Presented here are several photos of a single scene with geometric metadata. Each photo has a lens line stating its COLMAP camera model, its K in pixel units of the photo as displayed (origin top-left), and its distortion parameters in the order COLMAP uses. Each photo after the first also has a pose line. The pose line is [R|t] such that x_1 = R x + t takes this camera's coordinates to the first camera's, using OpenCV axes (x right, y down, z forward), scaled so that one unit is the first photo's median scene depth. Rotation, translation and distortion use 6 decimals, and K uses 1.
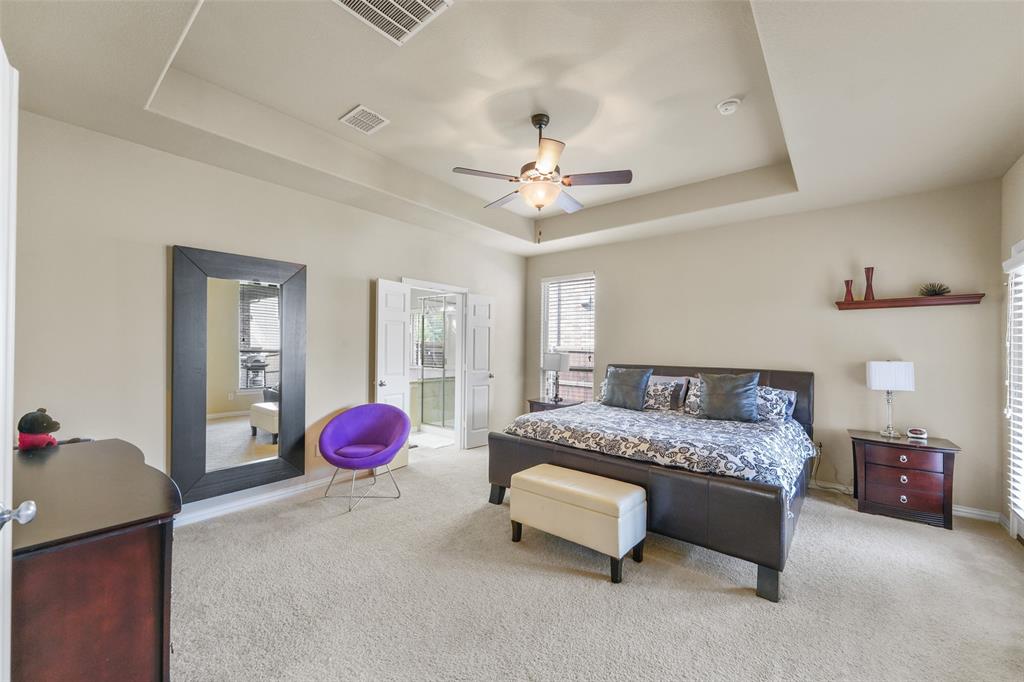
lens RADIAL K [[405.9, 0, 512.0], [0, 405.9, 341.0], [0, 0, 1]] dist [0.000836, 0.000140]
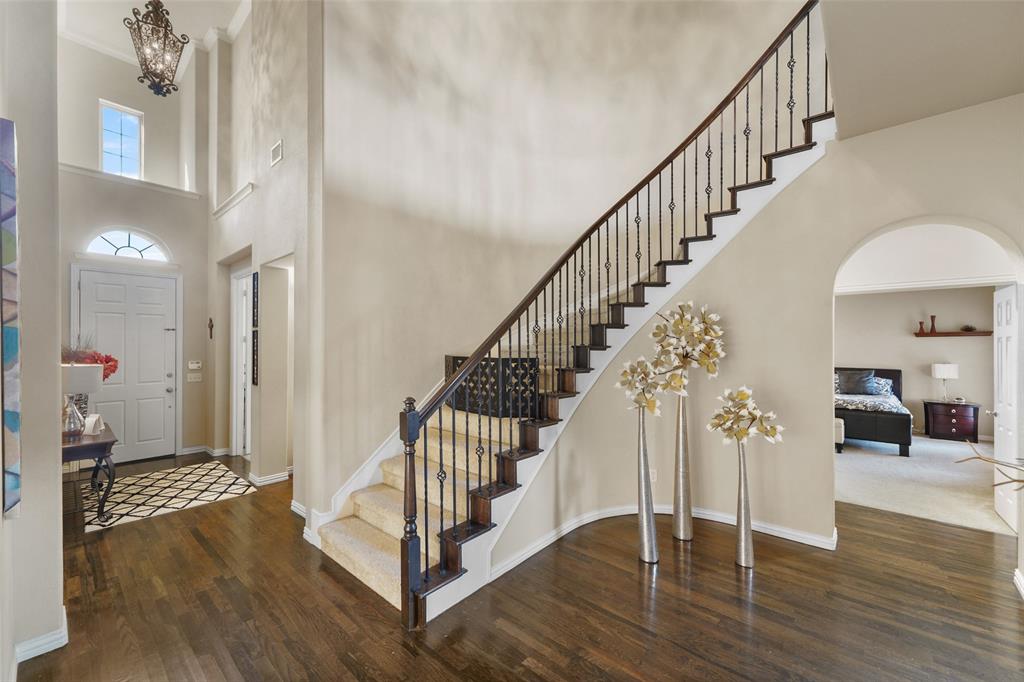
lens RADIAL K [[405.0, 0, 506.5], [0, 405.0, 343.9], [0, 0, 1]] dist [0.002743, 0.000070]
pose [[0.999555, -0.008615, -0.028566, -1.103989], [0.008818, 0.999937, 0.006967, -0.077114], [0.028504, -0.007215, 0.999568, -1.000177]]
